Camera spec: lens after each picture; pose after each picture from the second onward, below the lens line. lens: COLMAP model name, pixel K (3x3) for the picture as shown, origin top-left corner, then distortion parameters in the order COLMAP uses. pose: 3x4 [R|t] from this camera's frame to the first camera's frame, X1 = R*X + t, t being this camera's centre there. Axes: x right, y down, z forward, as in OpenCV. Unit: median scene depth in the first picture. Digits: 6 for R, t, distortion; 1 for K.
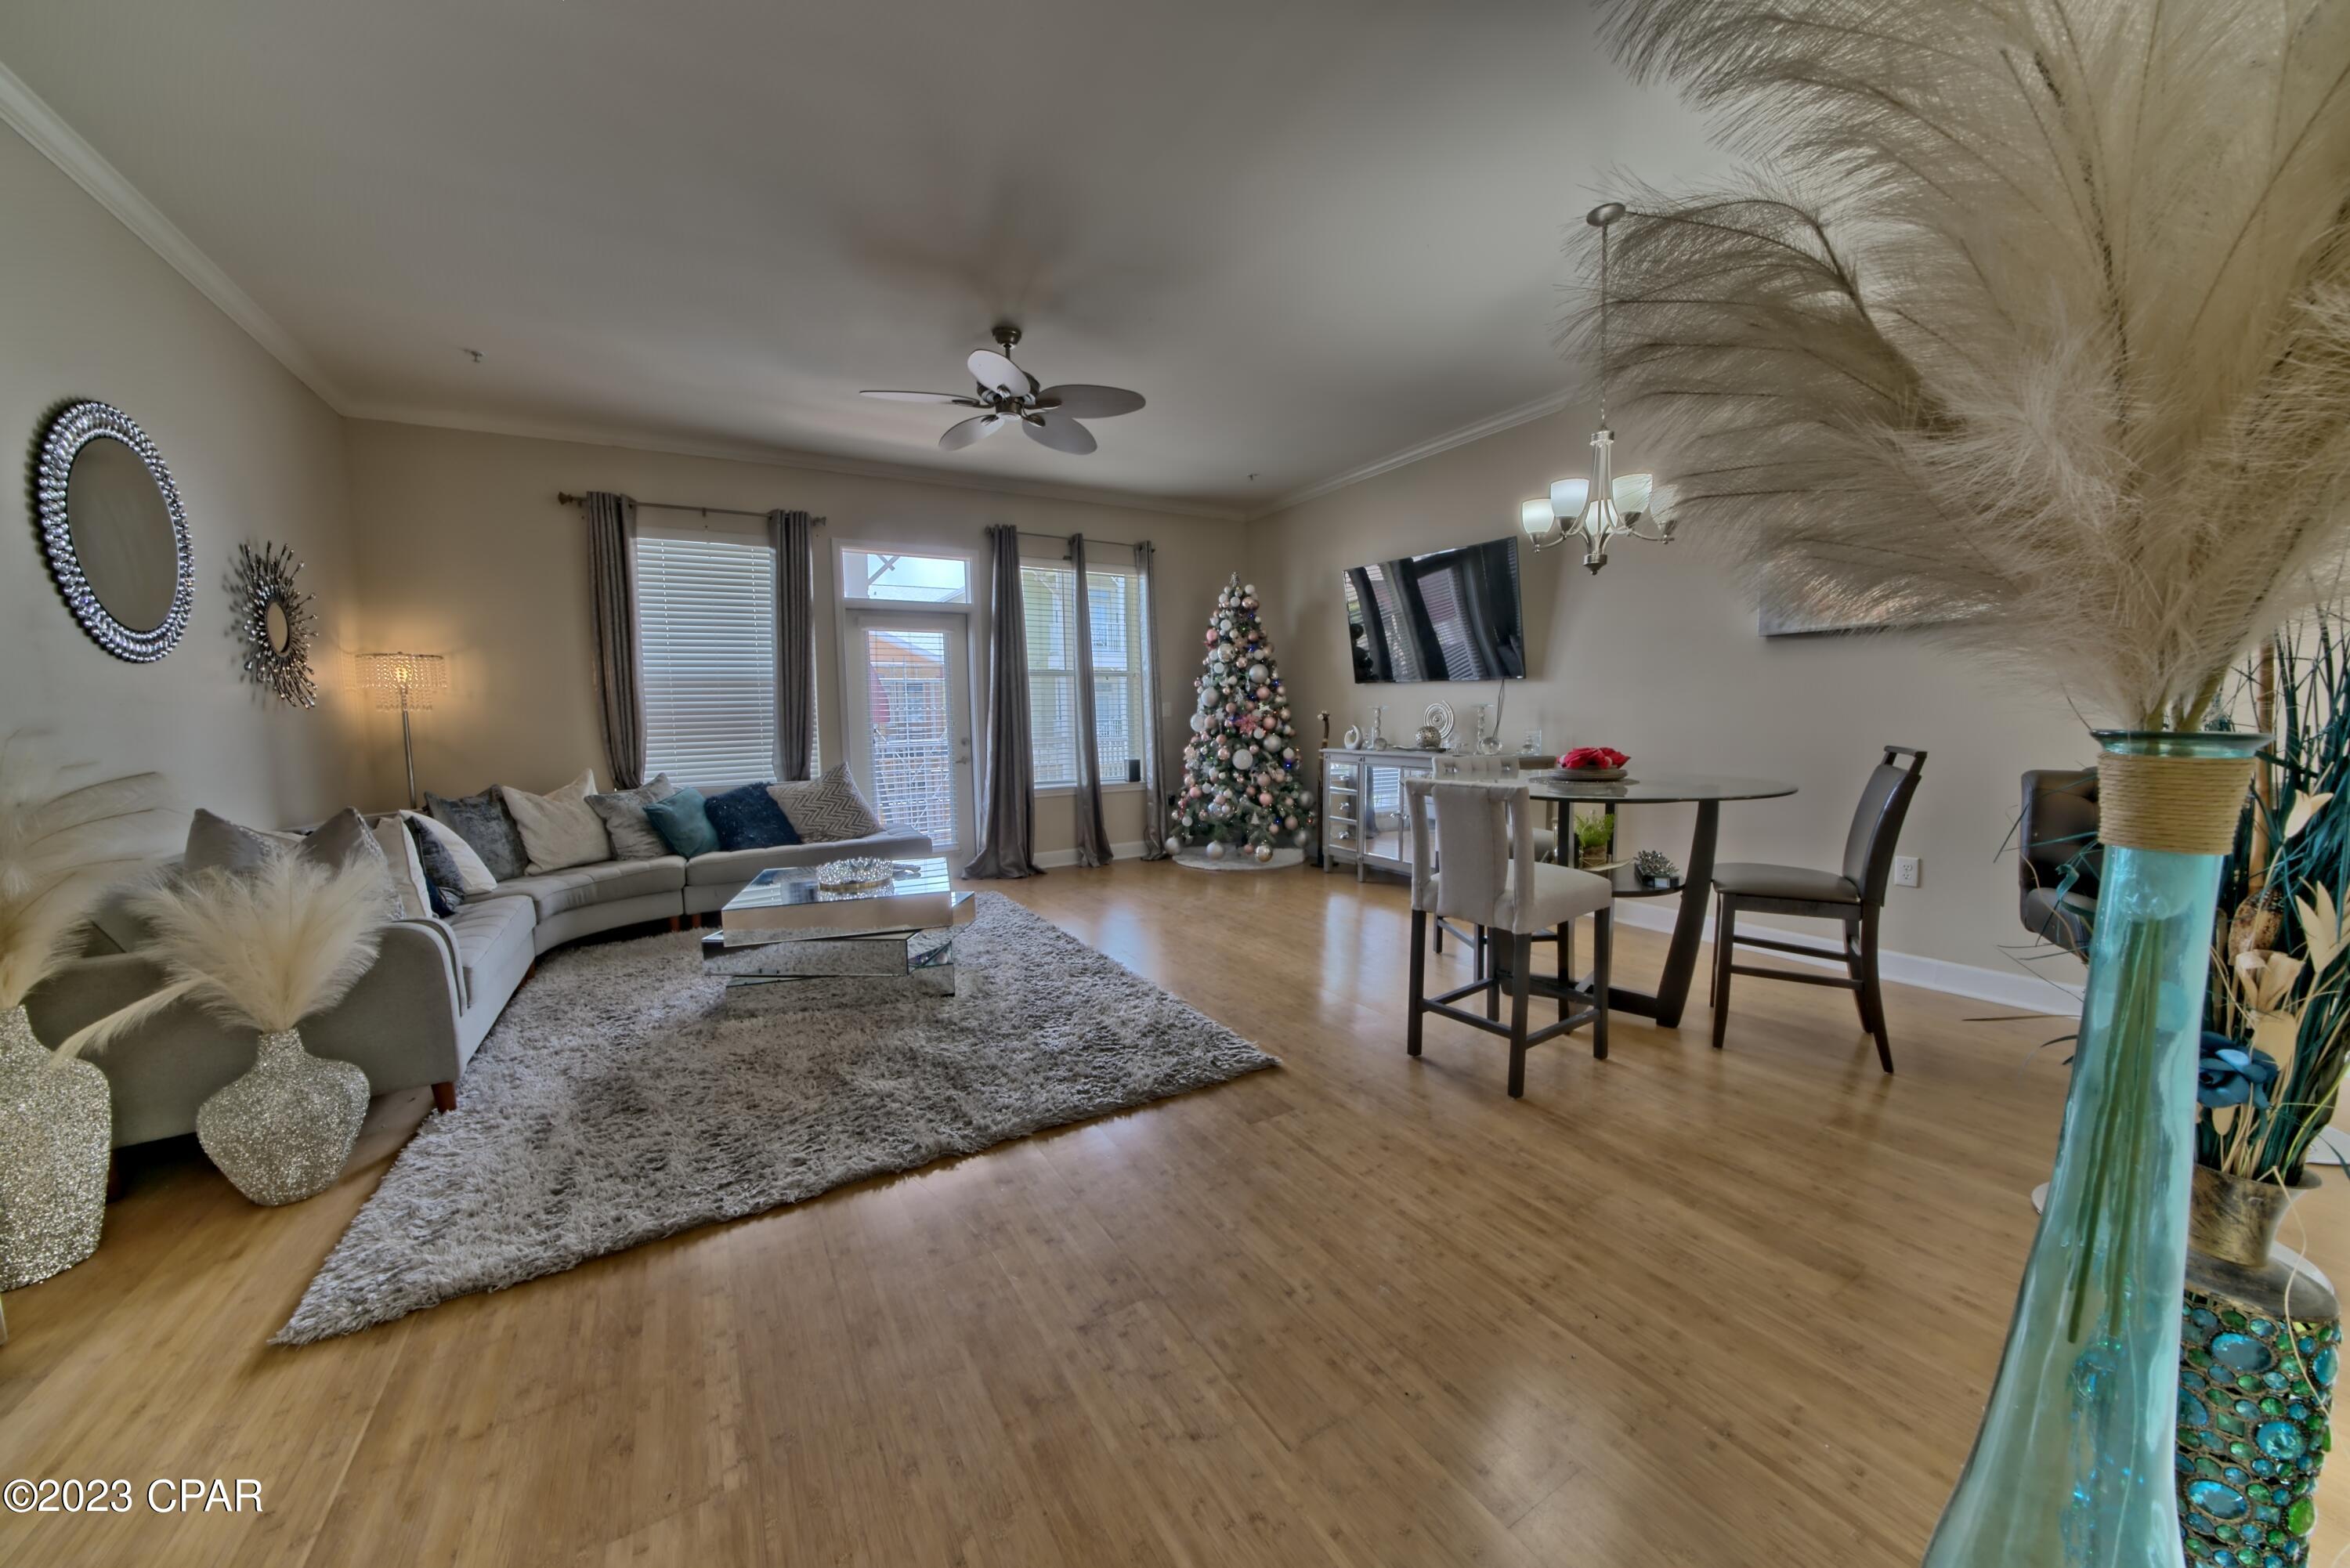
lens RADIAL K [[806.8, 0, 1175.0], [0, 806.8, 784.0], [0, 0, 1]] dist [-0.023049, 0.000306]
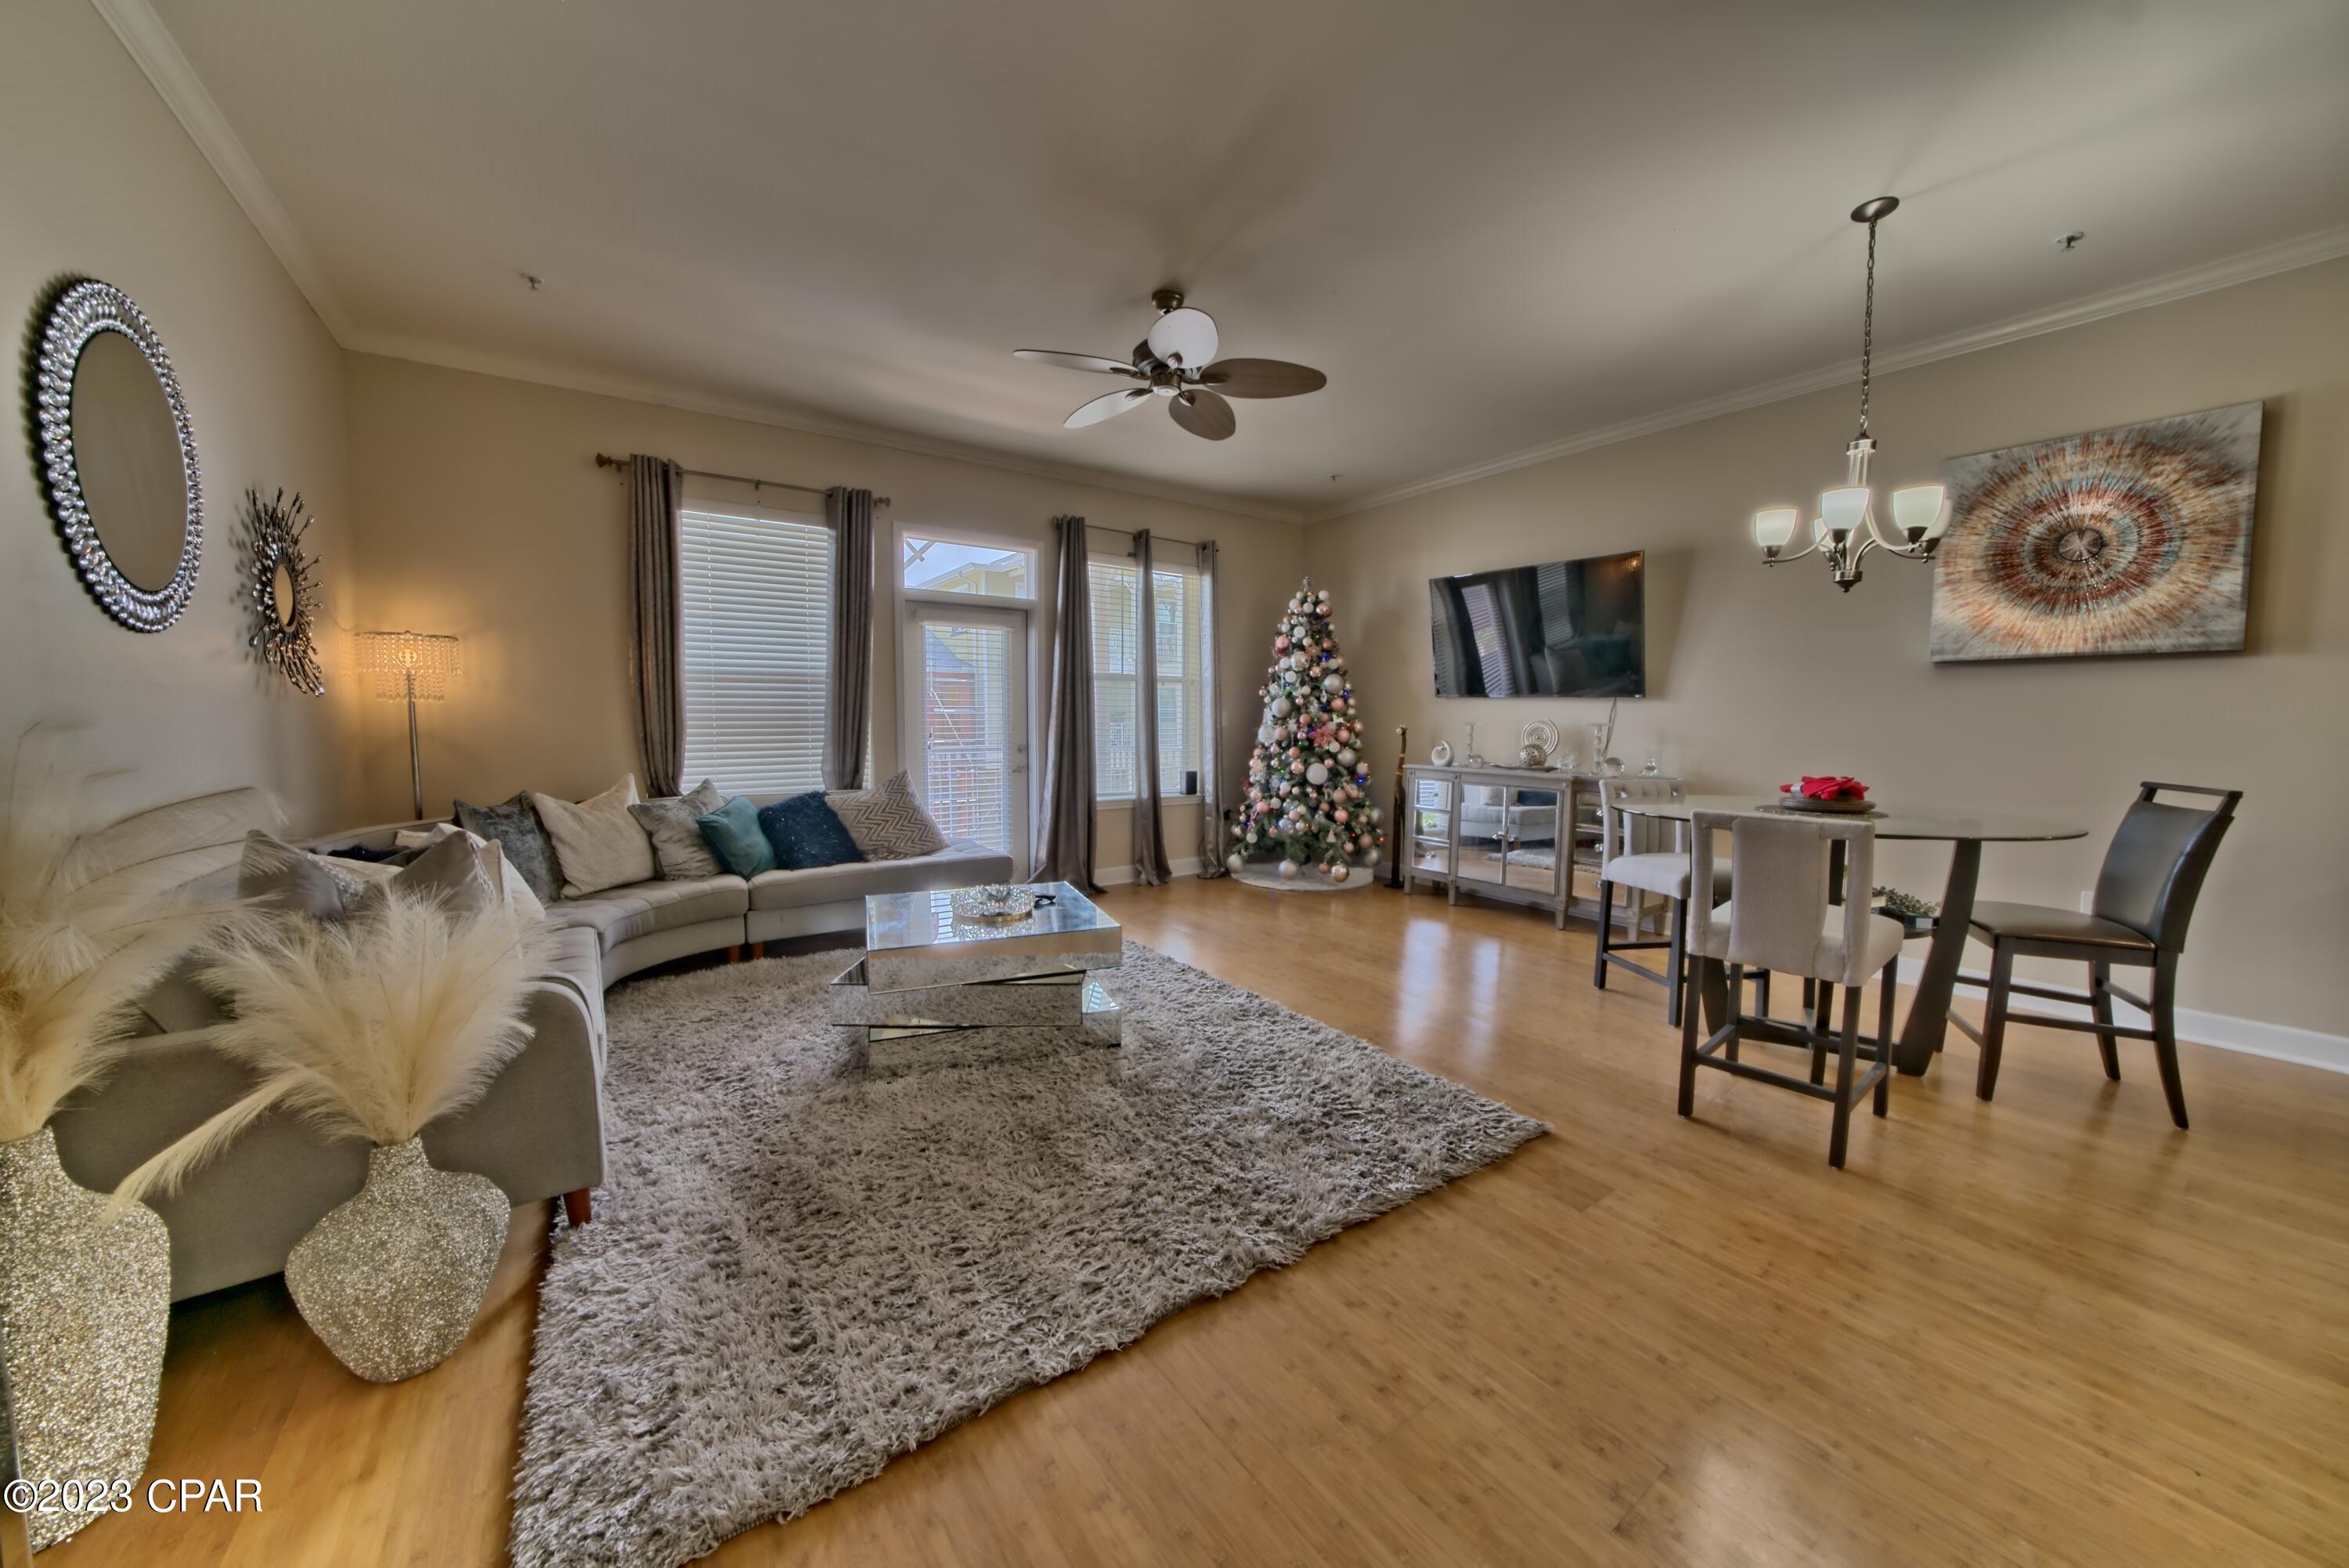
lens RADIAL K [[806.5, 0, 1174.5], [0, 806.5, 784.0], [0, 0, 1]] dist [-0.023049, 0.000306]
pose [[0.996864, 0.017770, 0.077119, -0.218088], [-0.017190, 0.999819, -0.008182, -0.010934], [-0.077250, 0.006831, 0.996988, 0.093917]]
